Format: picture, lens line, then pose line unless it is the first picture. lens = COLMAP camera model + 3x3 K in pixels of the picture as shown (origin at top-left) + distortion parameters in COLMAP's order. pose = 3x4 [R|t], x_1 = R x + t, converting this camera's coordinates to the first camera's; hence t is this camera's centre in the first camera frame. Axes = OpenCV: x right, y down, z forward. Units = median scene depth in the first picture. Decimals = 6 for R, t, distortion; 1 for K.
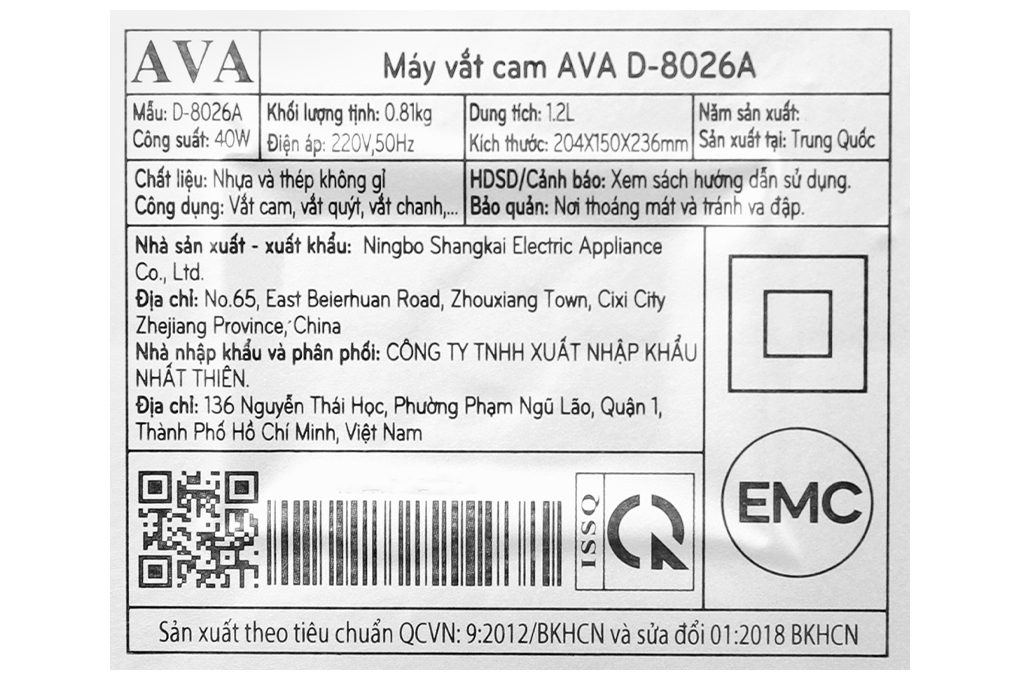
lens RADIAL K [[2047.0, 0, 511.3], [0, 2047.0, 342.4], [0, 0, 1]] dist [0.002006, 0.000000]
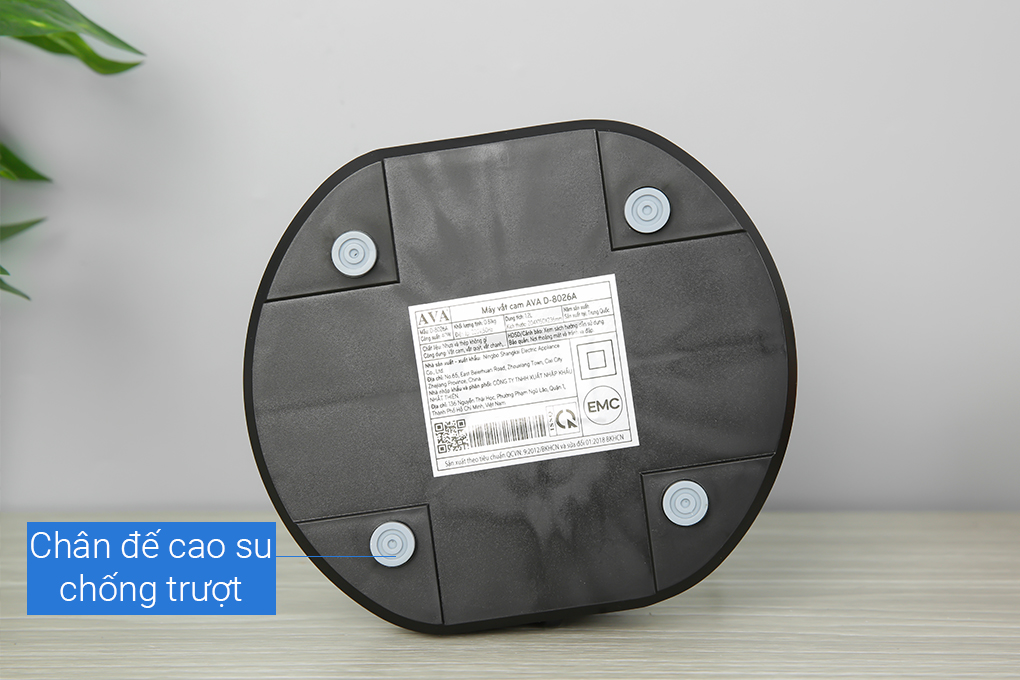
lens RADIAL K [[2047.0, 0, 509.3], [0, 2047.0, 339.4], [0, 0, 1]] dist [0.002006, 0.000000]
pose [[0.983921, -0.151148, 0.095148, -0.385400], [0.145964, 0.987510, 0.059312, -0.301516], [-0.102925, -0.044470, 0.993695, -2.832017]]
